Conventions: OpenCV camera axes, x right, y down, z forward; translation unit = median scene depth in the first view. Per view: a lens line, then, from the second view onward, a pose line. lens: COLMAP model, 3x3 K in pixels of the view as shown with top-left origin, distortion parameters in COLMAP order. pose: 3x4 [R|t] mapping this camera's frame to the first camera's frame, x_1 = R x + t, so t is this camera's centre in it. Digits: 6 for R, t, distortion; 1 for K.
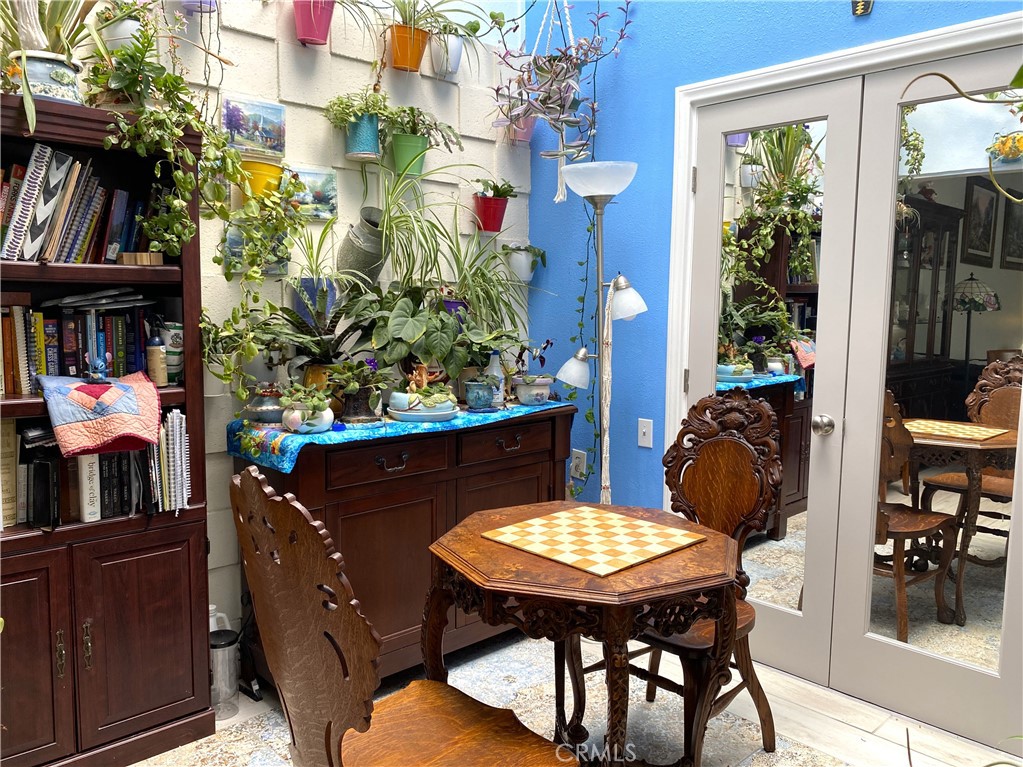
lens RADIAL K [[812.9, 0, 511.5], [0, 812.9, 383.5], [0, 0, 1]] dist [0.078664, -0.002320]
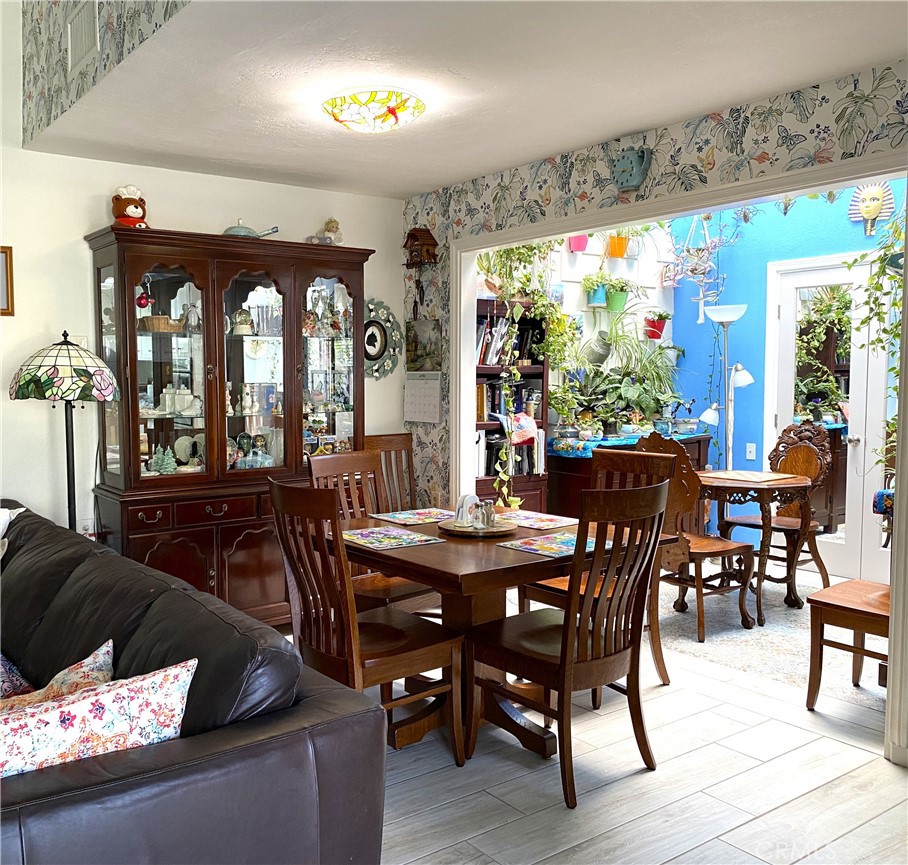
lens RADIAL K [[870.1, 0, 383.8], [0, 870.1, 434.9], [0, 0, 1]] dist [-0.000567, 0.005672]
pose [[0.986976, -0.002421, -0.160850, -0.329487], [-0.003215, 0.999390, -0.034771, 0.096878], [0.160836, 0.034835, 0.986366, -1.029895]]
